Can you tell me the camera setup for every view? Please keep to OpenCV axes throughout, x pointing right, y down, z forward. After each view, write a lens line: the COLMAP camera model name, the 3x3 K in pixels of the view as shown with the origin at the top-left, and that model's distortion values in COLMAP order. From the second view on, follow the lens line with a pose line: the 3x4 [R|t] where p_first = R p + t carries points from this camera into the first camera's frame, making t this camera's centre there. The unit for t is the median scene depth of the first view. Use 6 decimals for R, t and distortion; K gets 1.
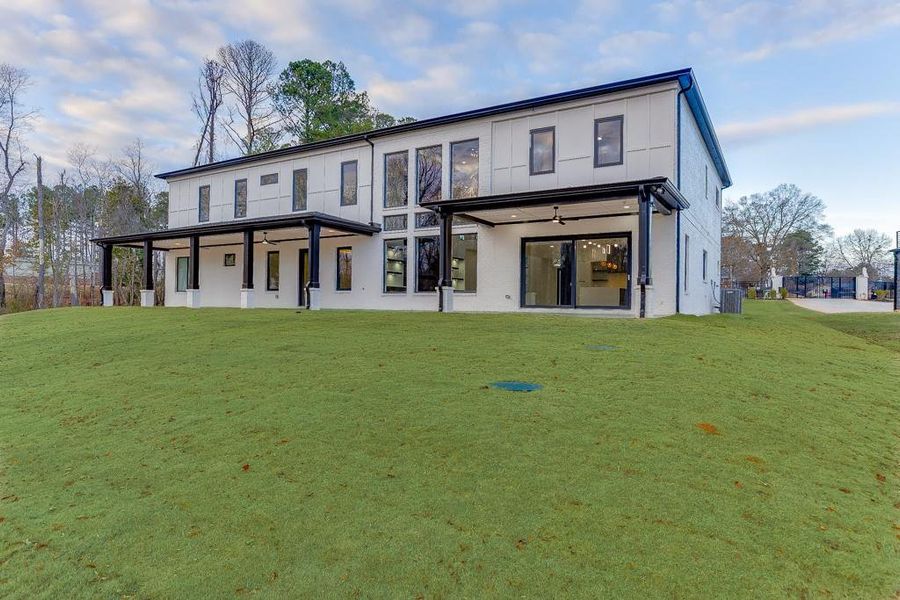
lens RADIAL K [[549.8, 0, 450.0], [0, 549.8, 300.0], [0, 0, 1]] dist [-0.005299, -0.000919]
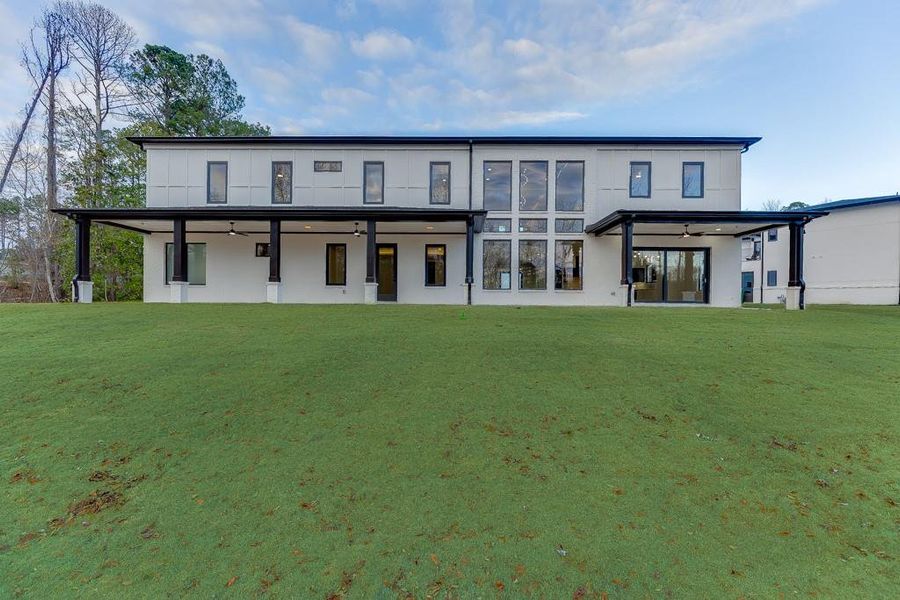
lens RADIAL K [[400.7, 0, 453.6], [0, 400.7, 303.1], [0, 0, 1]] dist [0.008623, 0.000340]
pose [[0.862166, -0.007585, 0.506569, -0.469575], [-0.003872, 0.999760, 0.021559, -0.001732], [-0.506611, -0.020549, 0.861930, 0.281344]]
